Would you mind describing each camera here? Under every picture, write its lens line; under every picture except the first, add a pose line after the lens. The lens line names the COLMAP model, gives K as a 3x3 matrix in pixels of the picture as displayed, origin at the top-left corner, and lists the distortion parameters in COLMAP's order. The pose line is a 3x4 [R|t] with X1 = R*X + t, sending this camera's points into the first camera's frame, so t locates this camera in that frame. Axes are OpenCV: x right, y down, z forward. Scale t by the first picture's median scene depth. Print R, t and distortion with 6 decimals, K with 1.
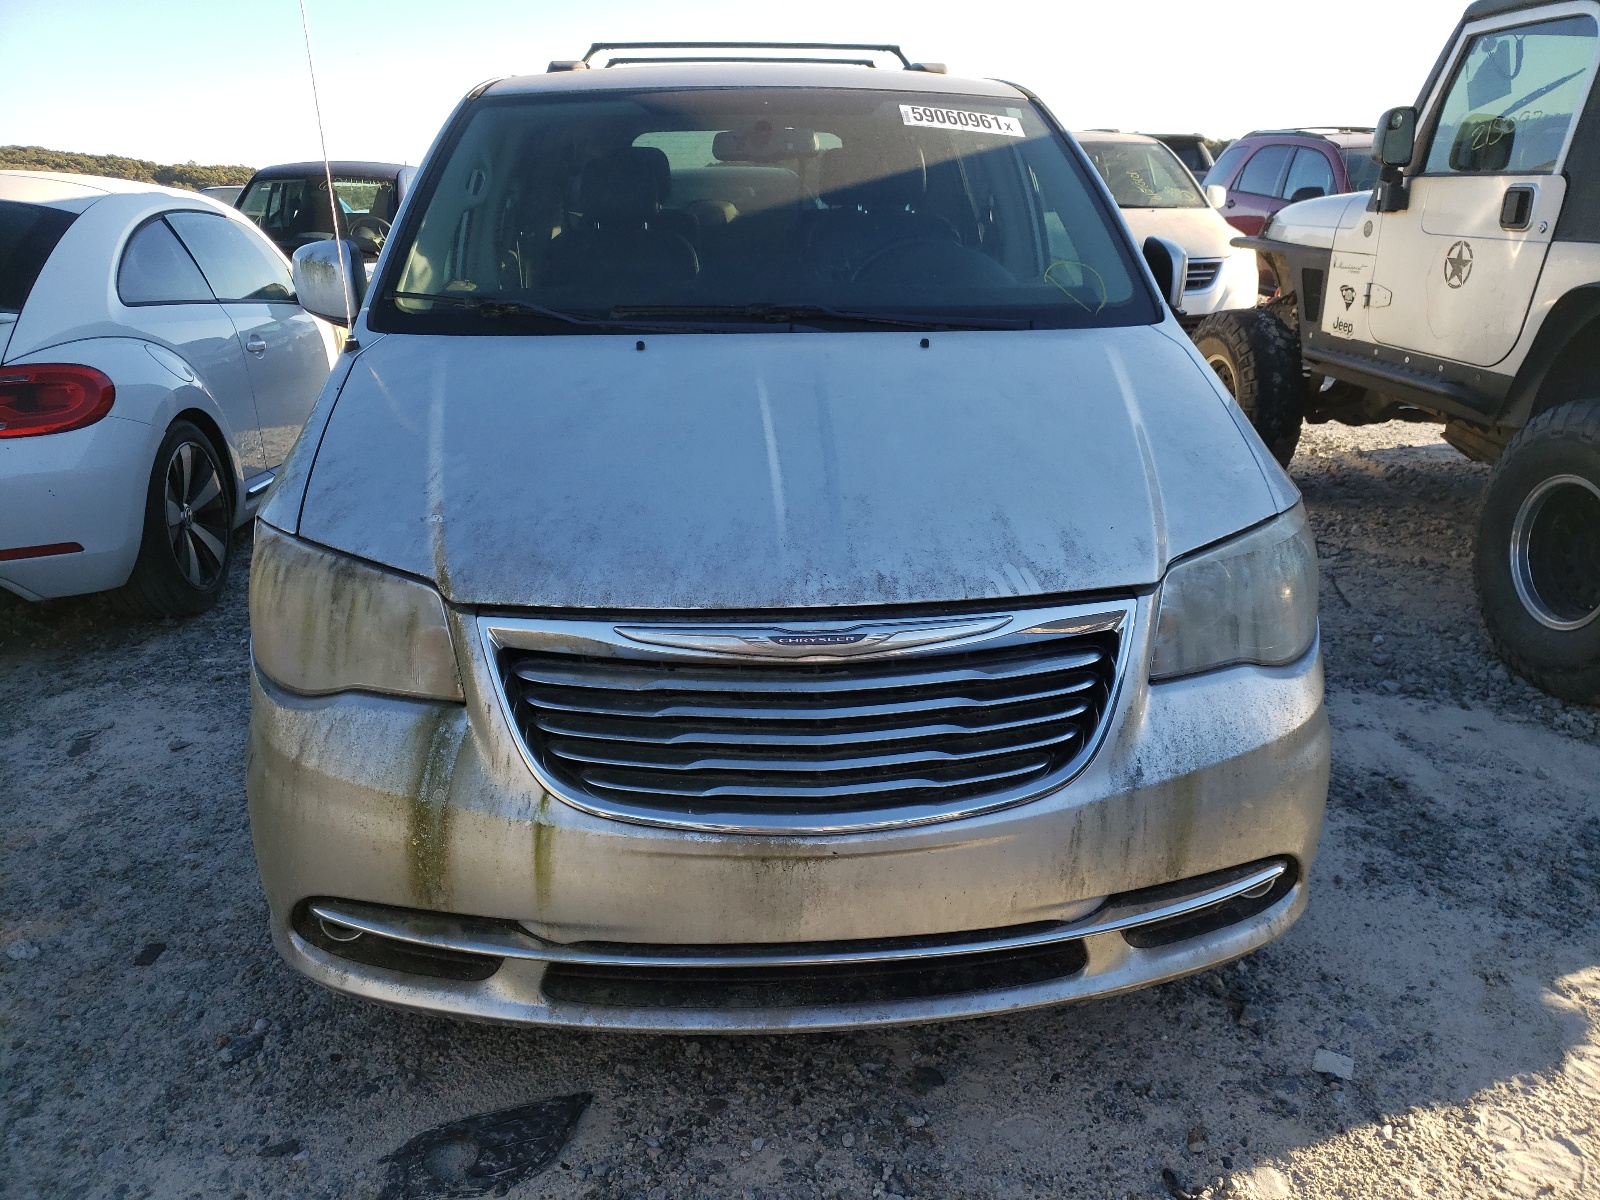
lens RADIAL K [[1243.5, 0, 803.8], [0, 1243.5, 584.1], [0, 0, 1]] dist [0.002675, 0.006530]
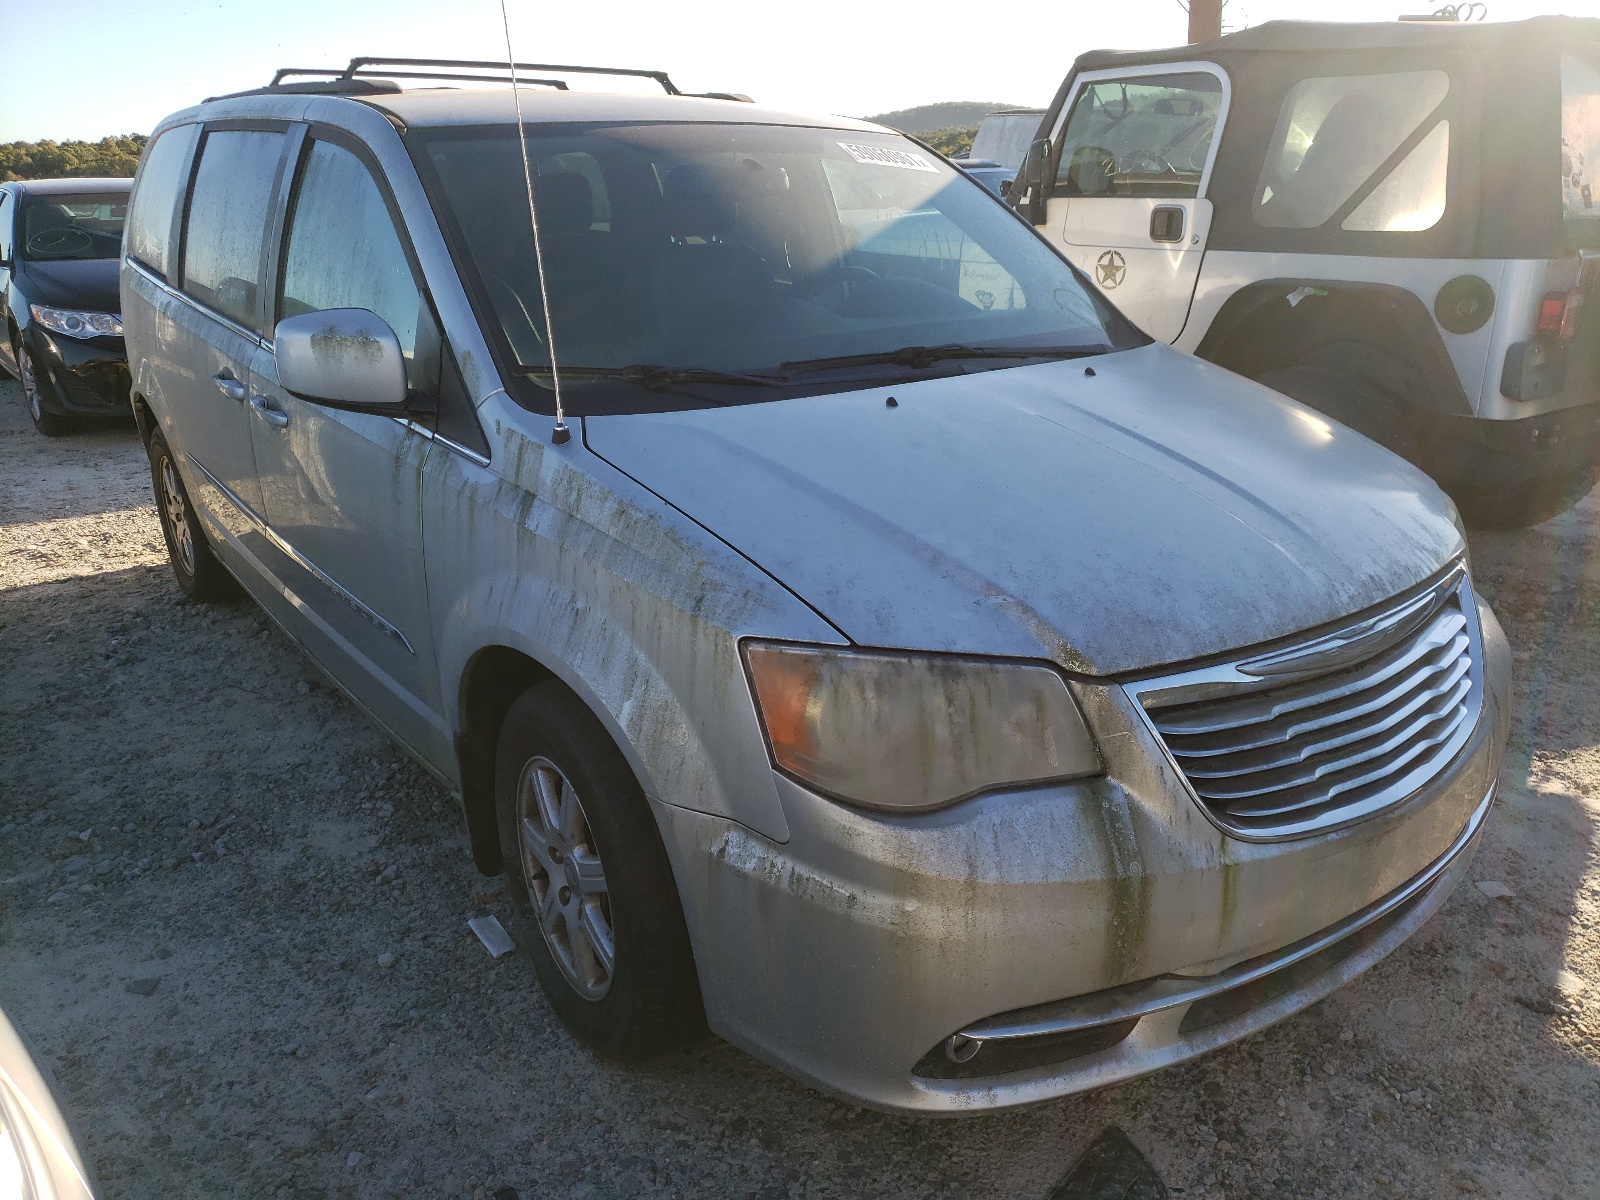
lens RADIAL K [[1240.4, 0, 800.0], [0, 1240.4, 600.0], [0, 0, 1]] dist [0.006408, 0.004387]
pose [[0.846865, -0.177144, 0.501438, -0.916687], [0.171579, 0.983482, 0.057661, -0.135462], [-0.503369, 0.037205, 0.863270, 0.249703]]
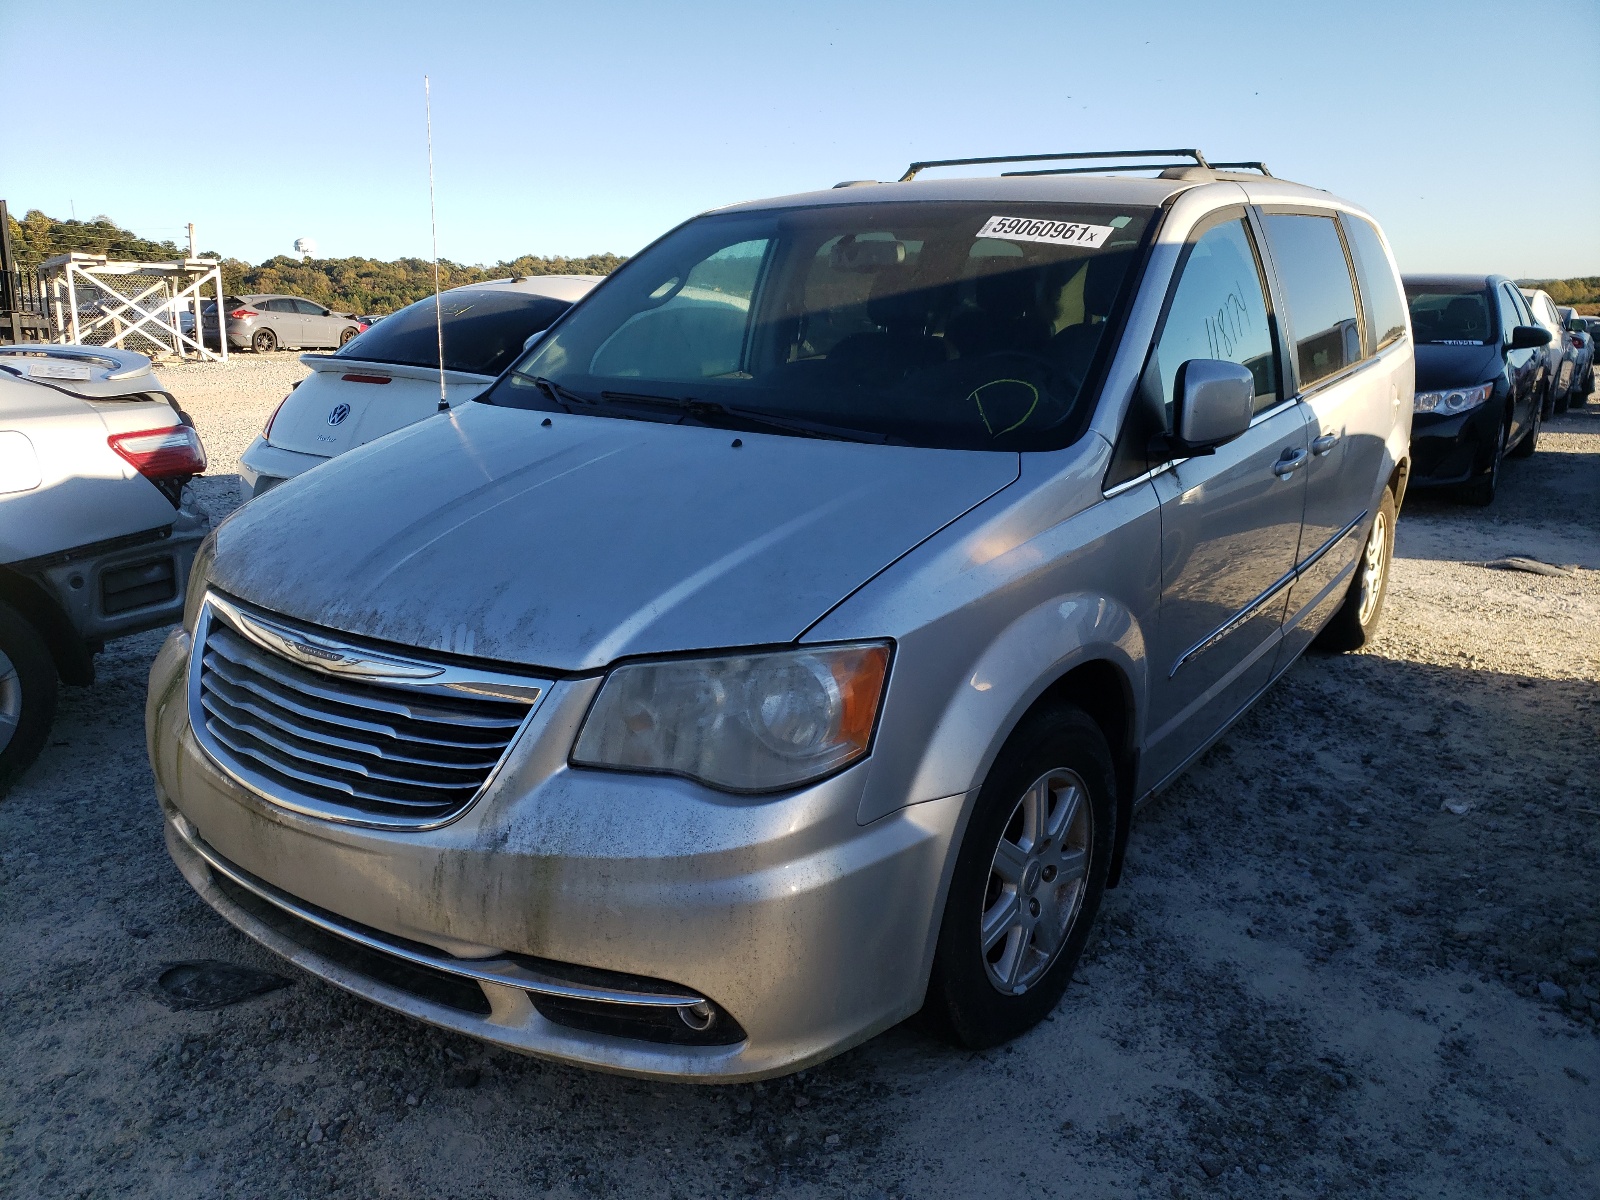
lens RADIAL K [[1195.1, 0, 744.6], [0, 1195.1, 601.9], [0, 0, 1]] dist [0.064365, -0.094379]
pose [[0.770658, 0.169797, -0.614211, 0.991513], [-0.202932, 0.979061, 0.016038, -0.103012], [0.604073, 0.112283, 0.788979, 0.274254]]
